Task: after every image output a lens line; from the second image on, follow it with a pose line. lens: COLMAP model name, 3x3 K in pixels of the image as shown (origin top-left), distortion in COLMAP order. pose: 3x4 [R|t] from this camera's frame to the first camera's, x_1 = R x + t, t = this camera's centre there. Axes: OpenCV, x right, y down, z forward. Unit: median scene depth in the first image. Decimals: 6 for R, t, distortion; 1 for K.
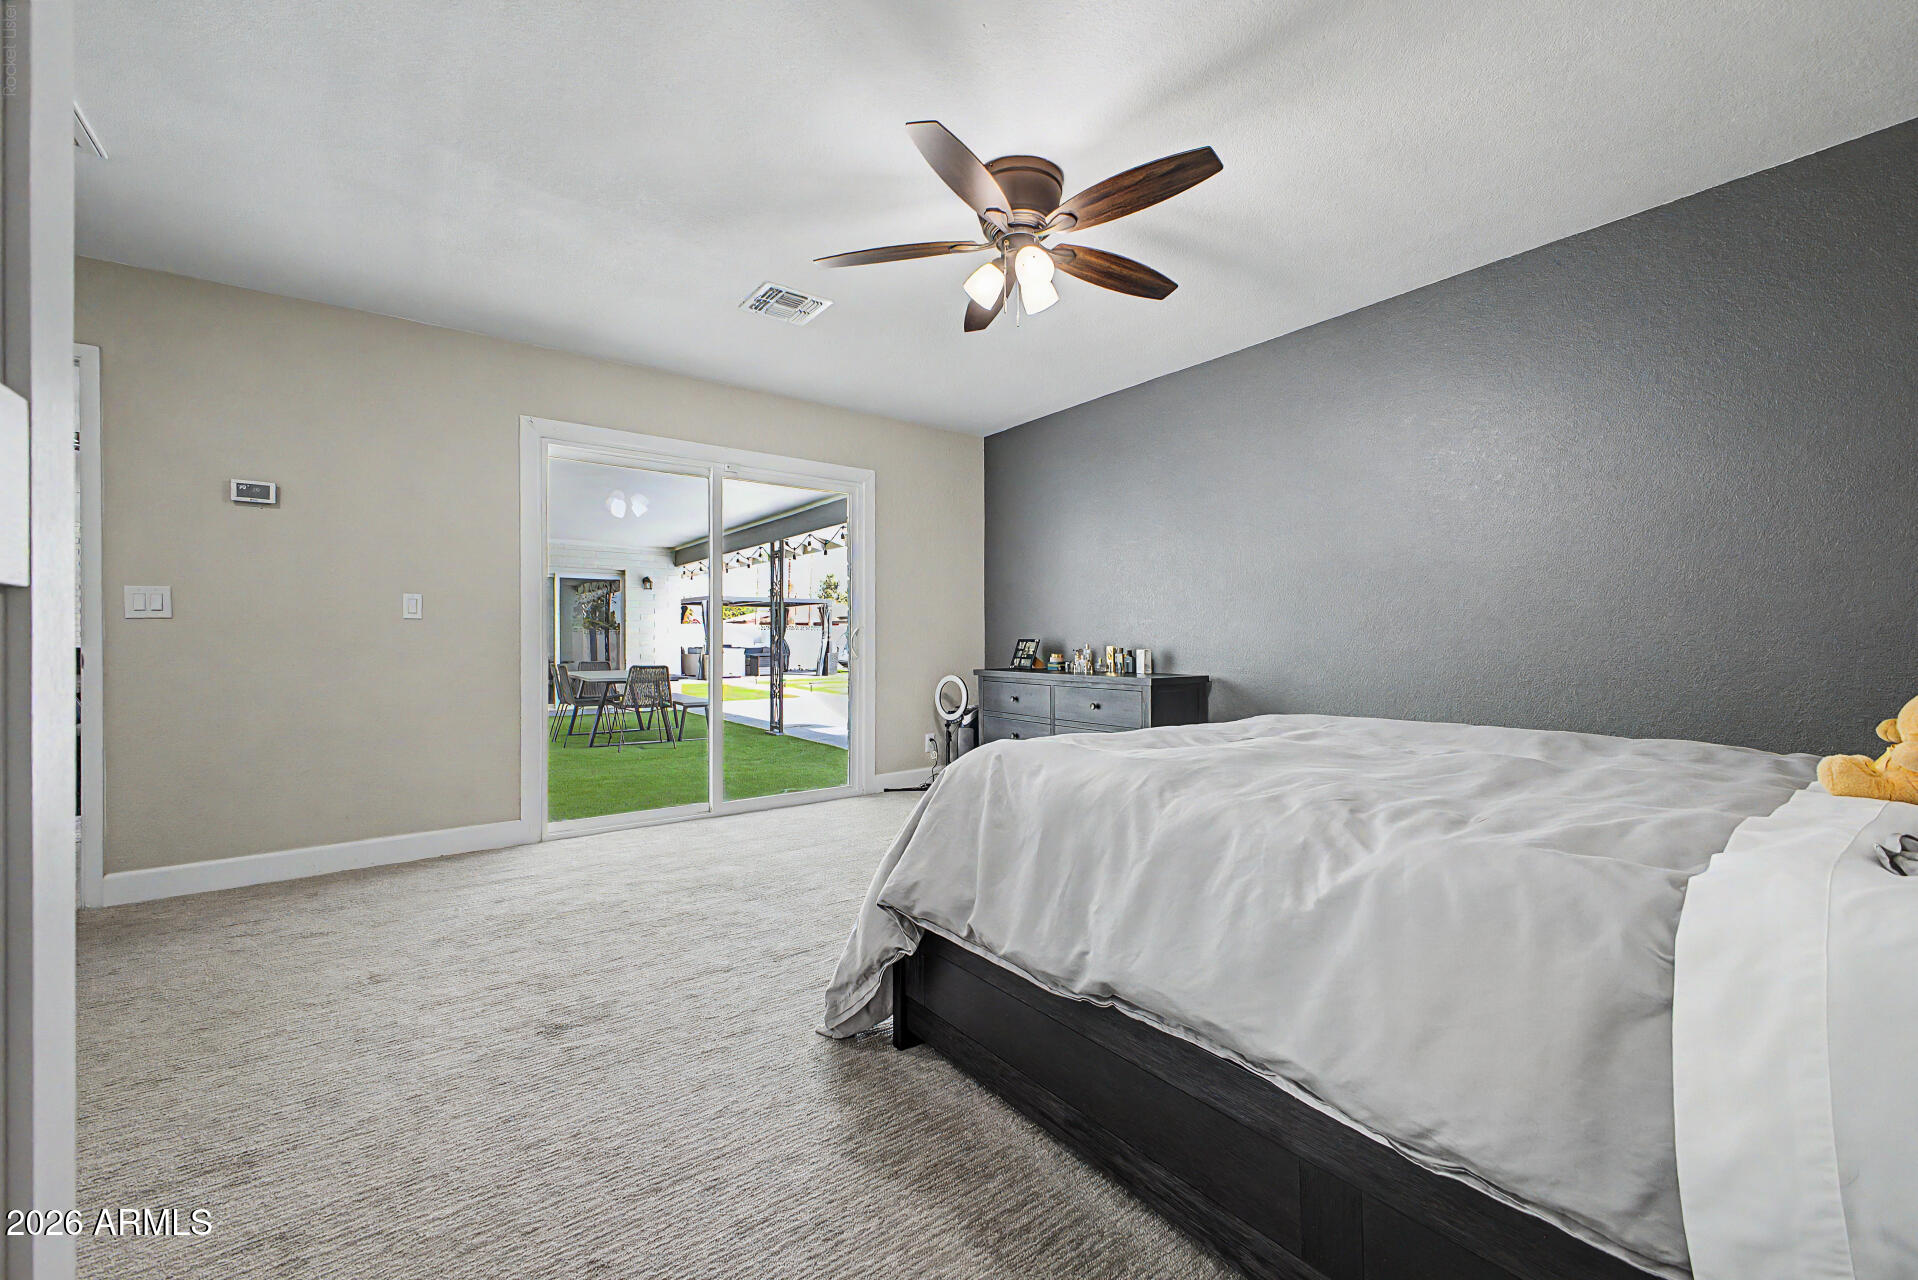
lens RADIAL K [[756.4, 0, 957.5], [0, 756.4, 638.6], [0, 0, 1]] dist [0.018256, -0.004131]
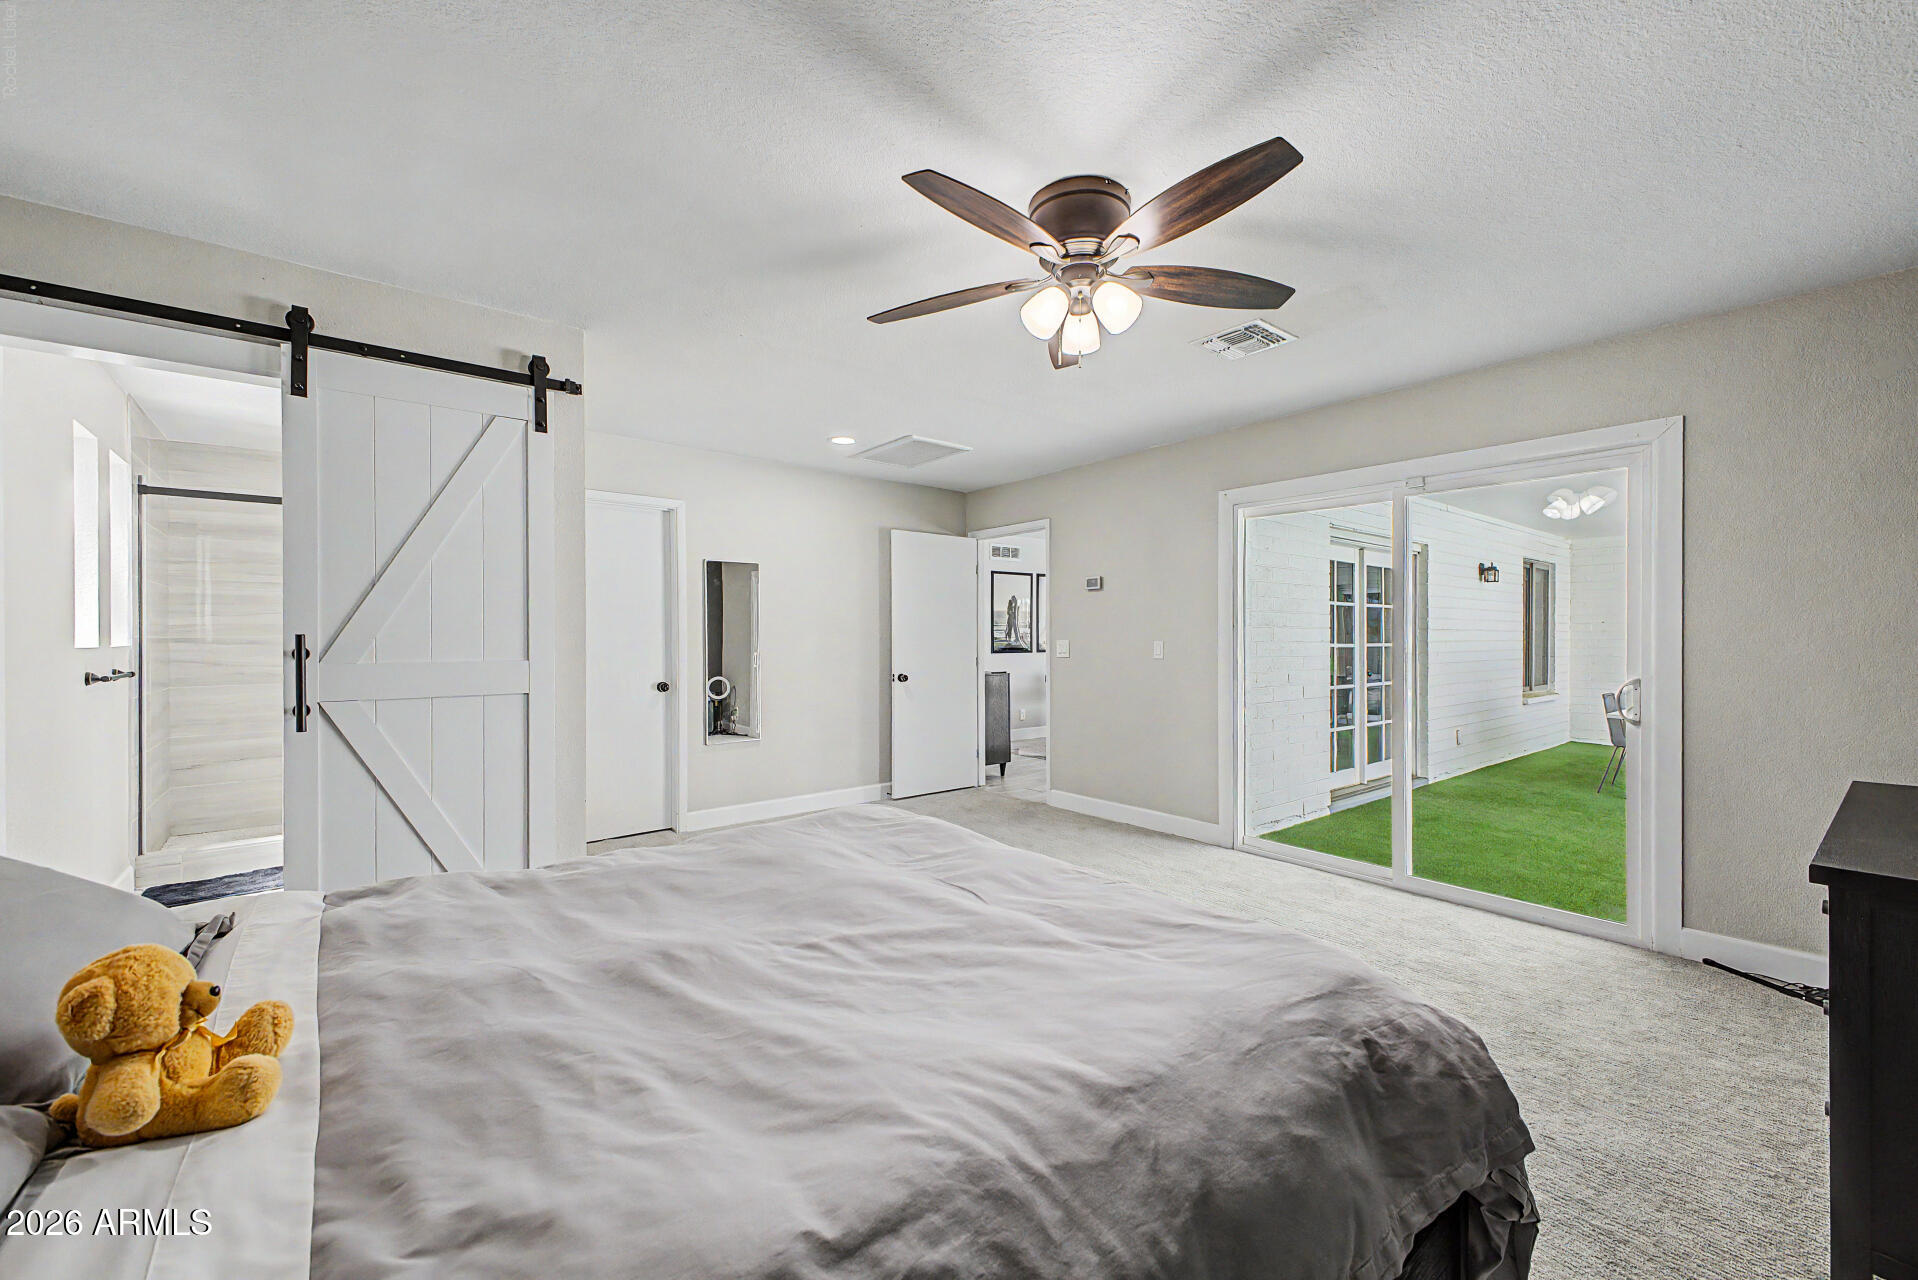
lens RADIAL K [[756.4, 0, 952.0], [0, 756.4, 636.1], [0, 0, 1]] dist [0.018256, -0.004131]
pose [[0.039652, -0.000114, -0.999214, 0.607798], [-0.001016, 0.999999, -0.000154, -0.061369], [0.999213, 0.001022, 0.039652, 0.516902]]
